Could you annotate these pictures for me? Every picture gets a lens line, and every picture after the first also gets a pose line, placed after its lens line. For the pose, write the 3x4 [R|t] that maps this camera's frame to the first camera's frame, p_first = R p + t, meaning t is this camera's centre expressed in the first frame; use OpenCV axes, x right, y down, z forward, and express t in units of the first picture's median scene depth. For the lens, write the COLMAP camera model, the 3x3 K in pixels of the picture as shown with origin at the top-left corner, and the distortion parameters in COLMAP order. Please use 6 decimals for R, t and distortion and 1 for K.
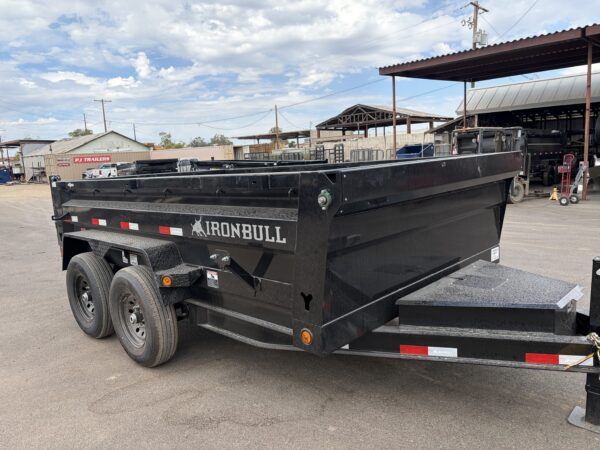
lens RADIAL K [[453.9, 0, 300.0], [0, 453.9, 225.0], [0, 0, 1]] dist [0.046247, -0.051168]
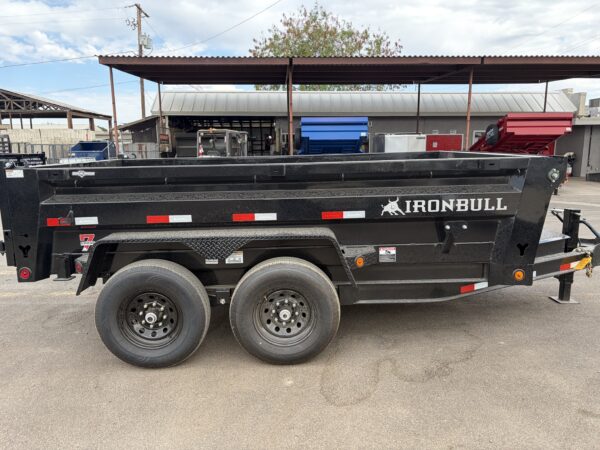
lens RADIAL K [[453.9, 0, 300.0], [0, 453.9, 225.0], [0, 0, 1]] dist [0.046247, -0.051168]
pose [[0.701245, -0.077583, 0.708687, -1.138329], [0.078975, 0.996397, 0.030935, -0.003872], [-0.708533, 0.034276, 0.704845, 0.377189]]
